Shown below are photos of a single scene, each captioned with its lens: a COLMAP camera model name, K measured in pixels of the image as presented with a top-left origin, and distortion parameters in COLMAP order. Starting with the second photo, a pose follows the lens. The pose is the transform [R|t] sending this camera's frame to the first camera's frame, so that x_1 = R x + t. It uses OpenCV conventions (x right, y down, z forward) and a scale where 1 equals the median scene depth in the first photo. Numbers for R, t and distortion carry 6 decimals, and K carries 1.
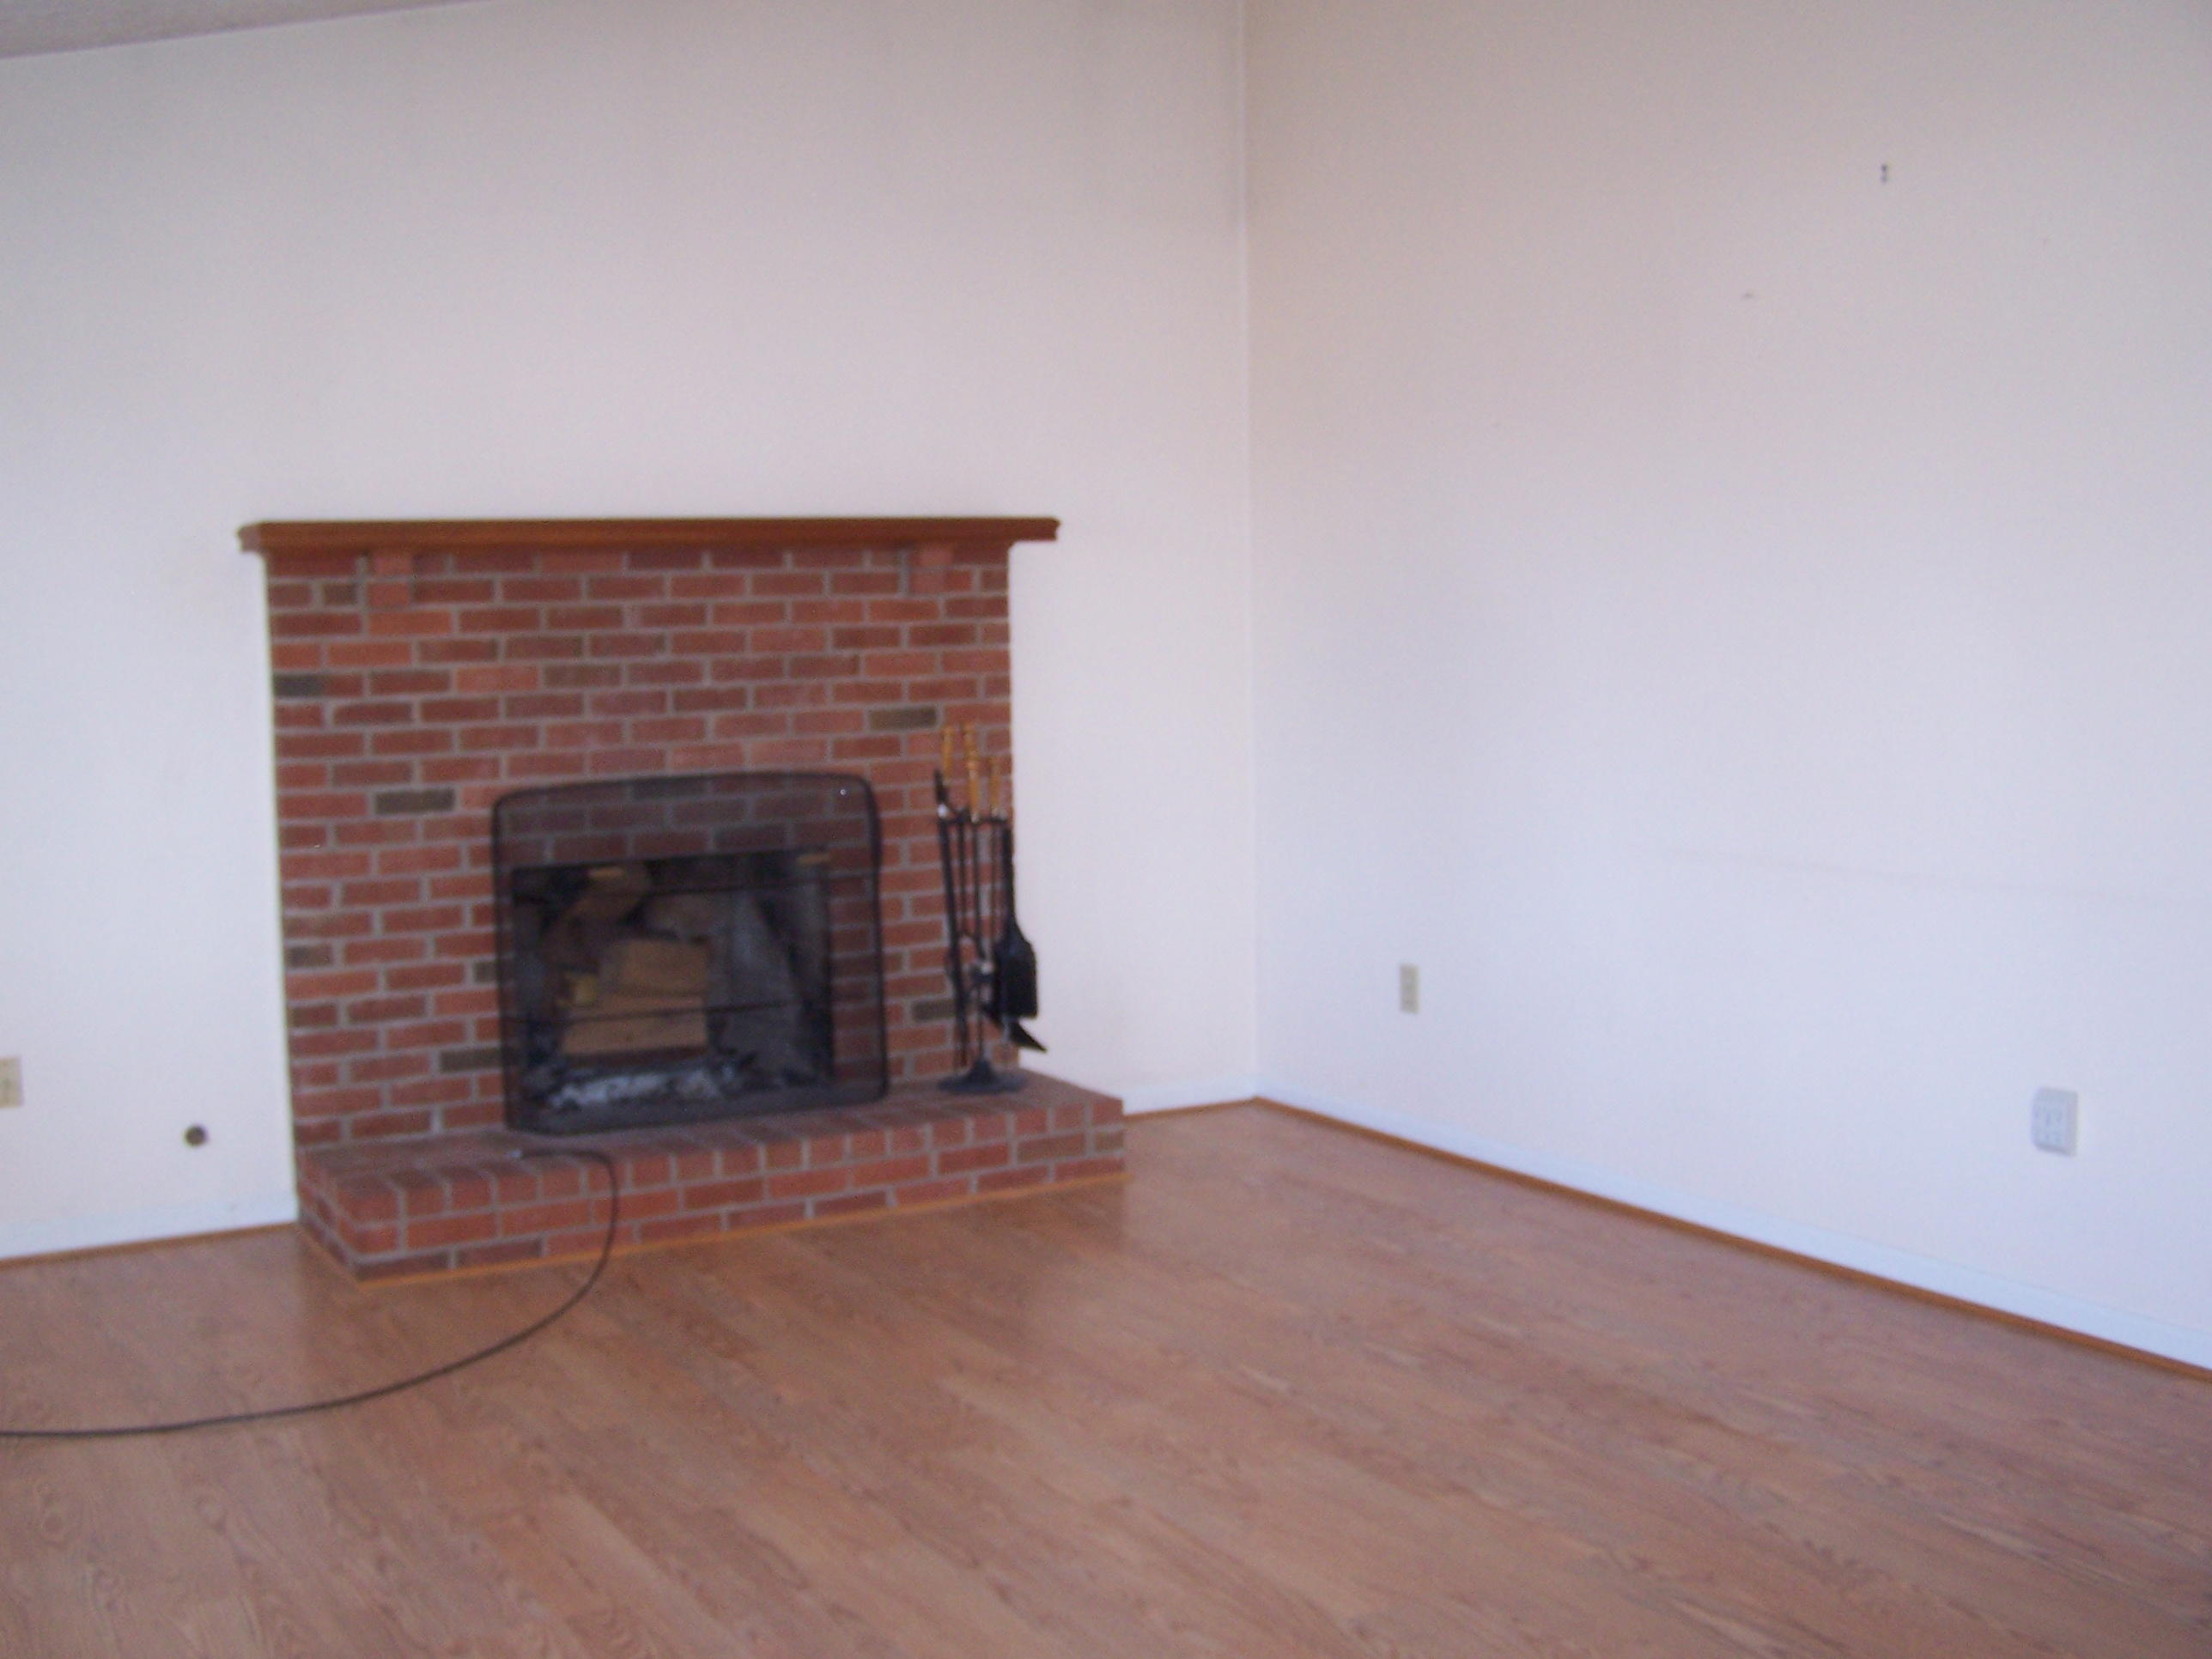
lens RADIAL K [[2475.3, 0, 1106.0], [0, 2475.3, 829.5], [0, 0, 1]] dist [-0.161617, 0.030683]
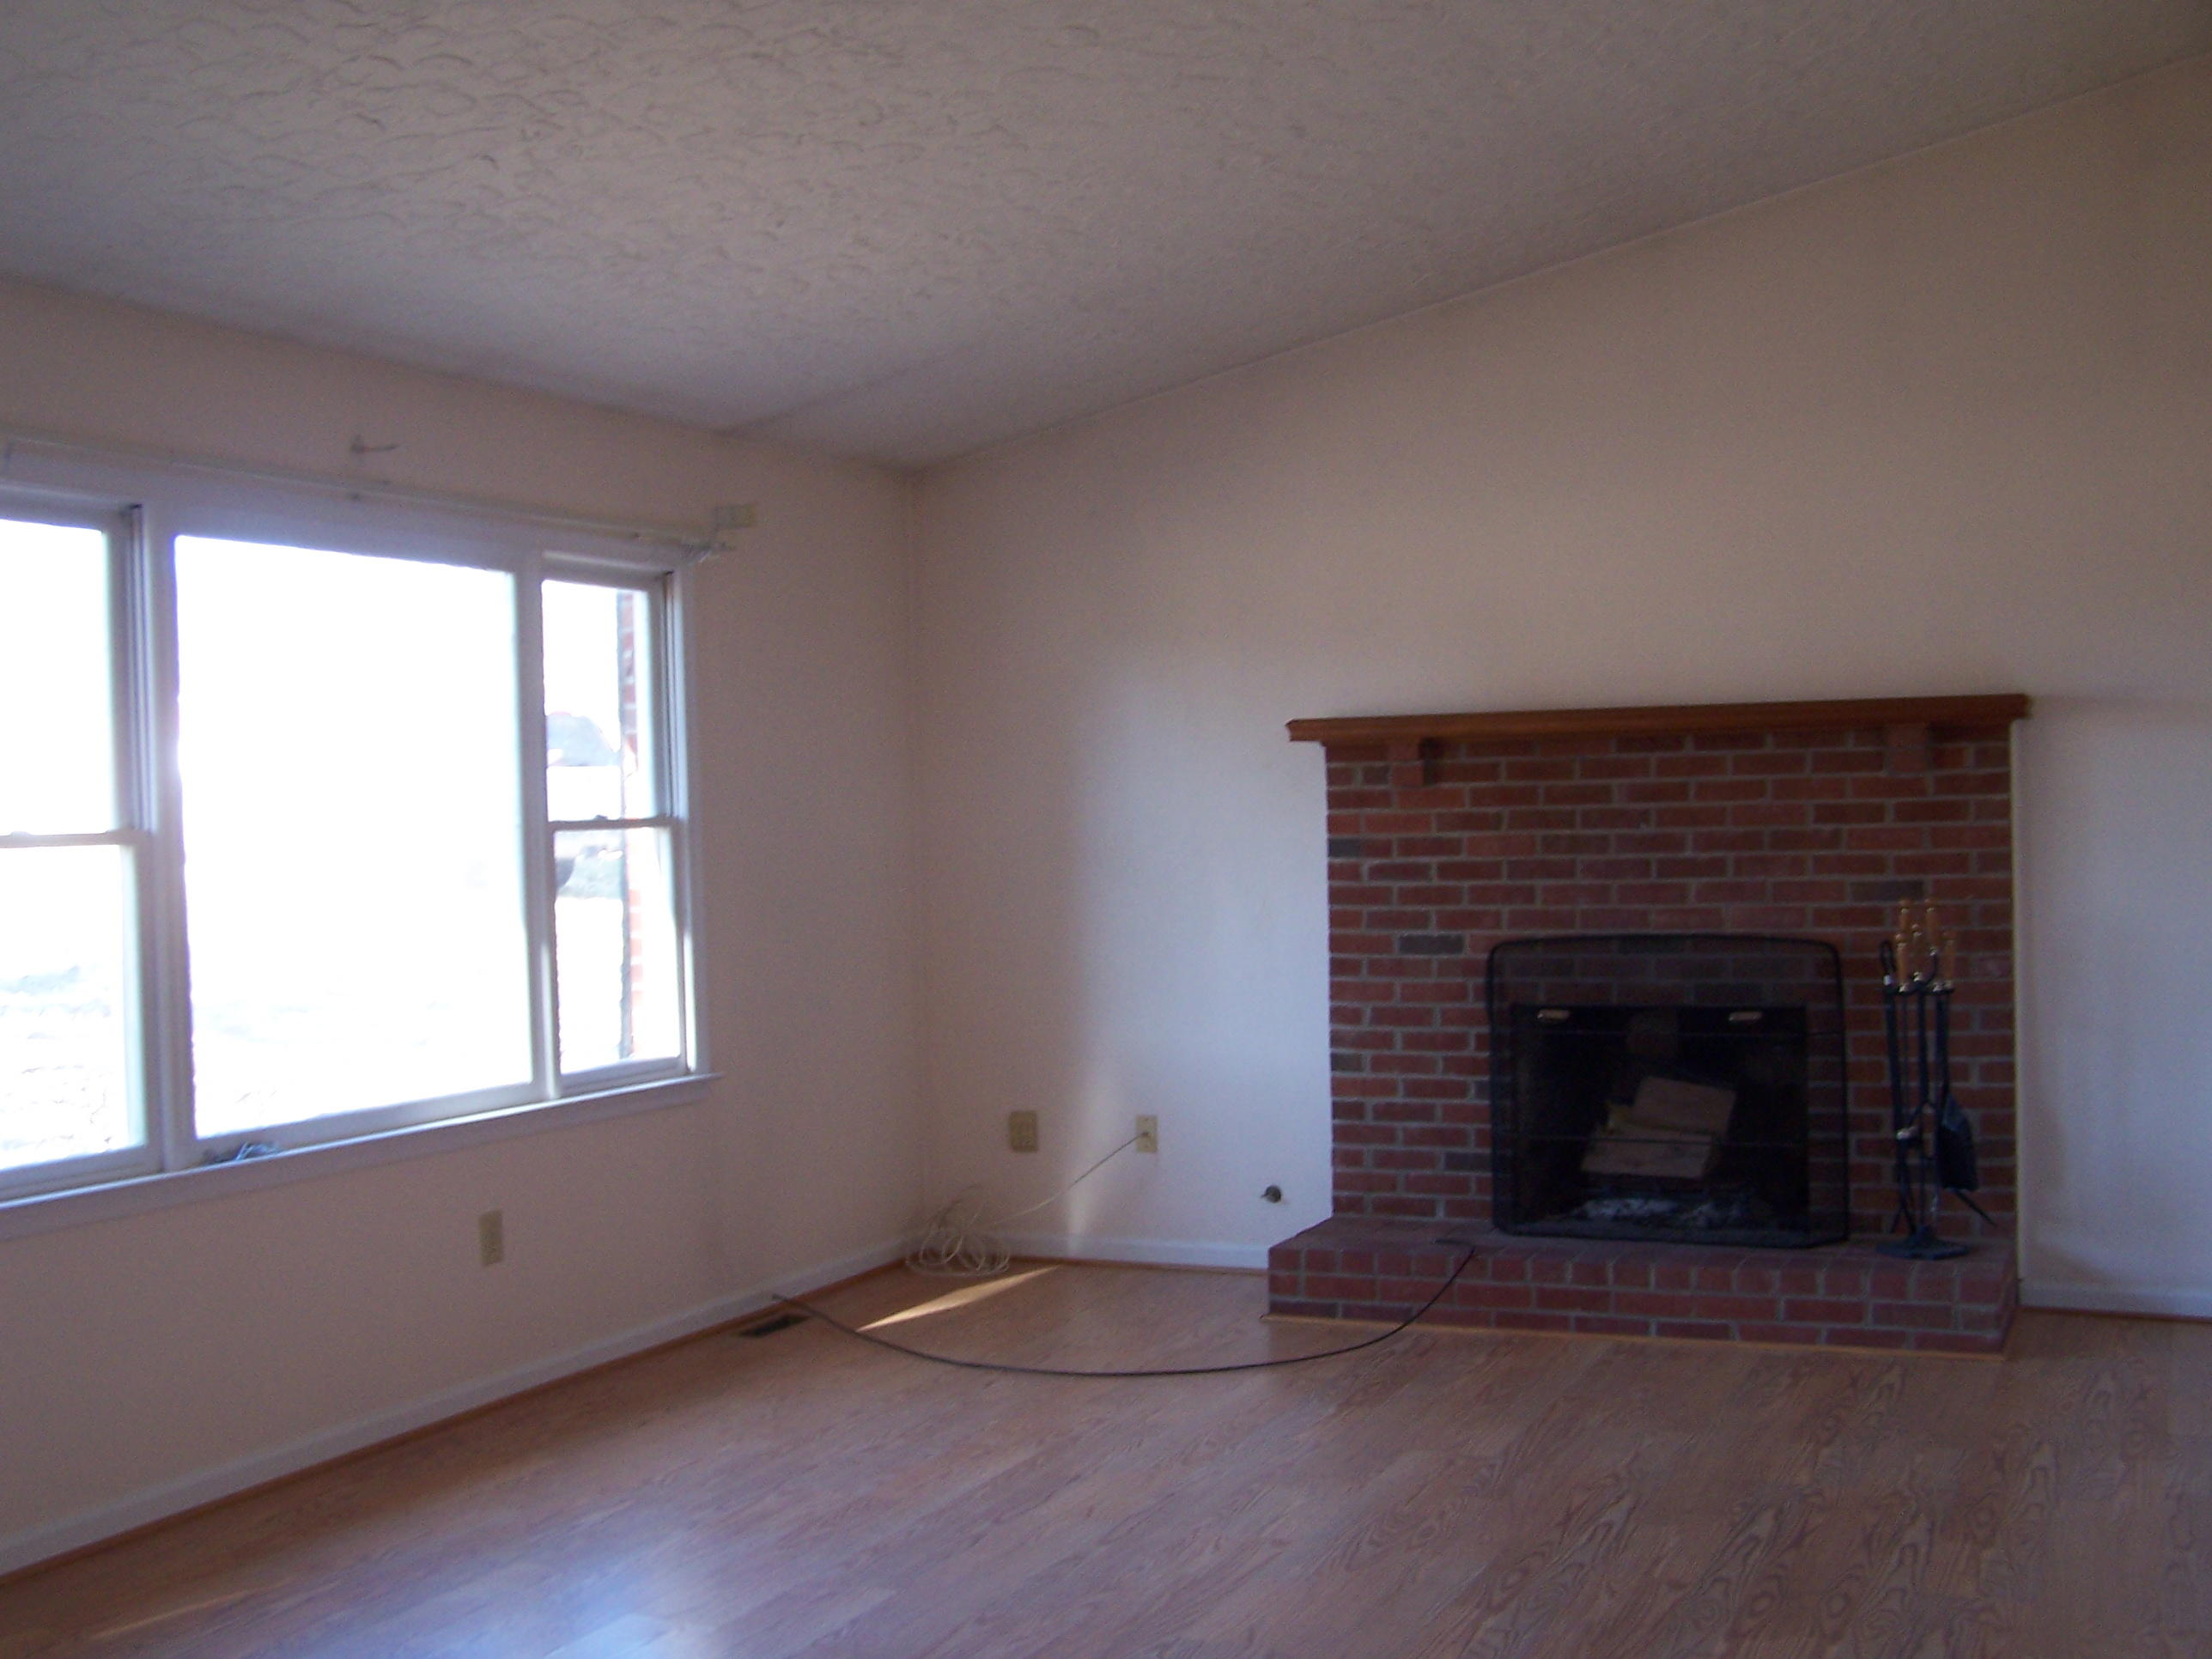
lens RADIAL K [[2475.3, 0, 1106.0], [0, 2475.3, 829.5], [0, 0, 1]] dist [-0.161617, 0.030683]
pose [[0.581962, 0.010039, -0.813154, 0.616593], [-0.061560, 0.997599, -0.031741, -0.019298], [0.810883, 0.068530, 0.581182, 0.144879]]
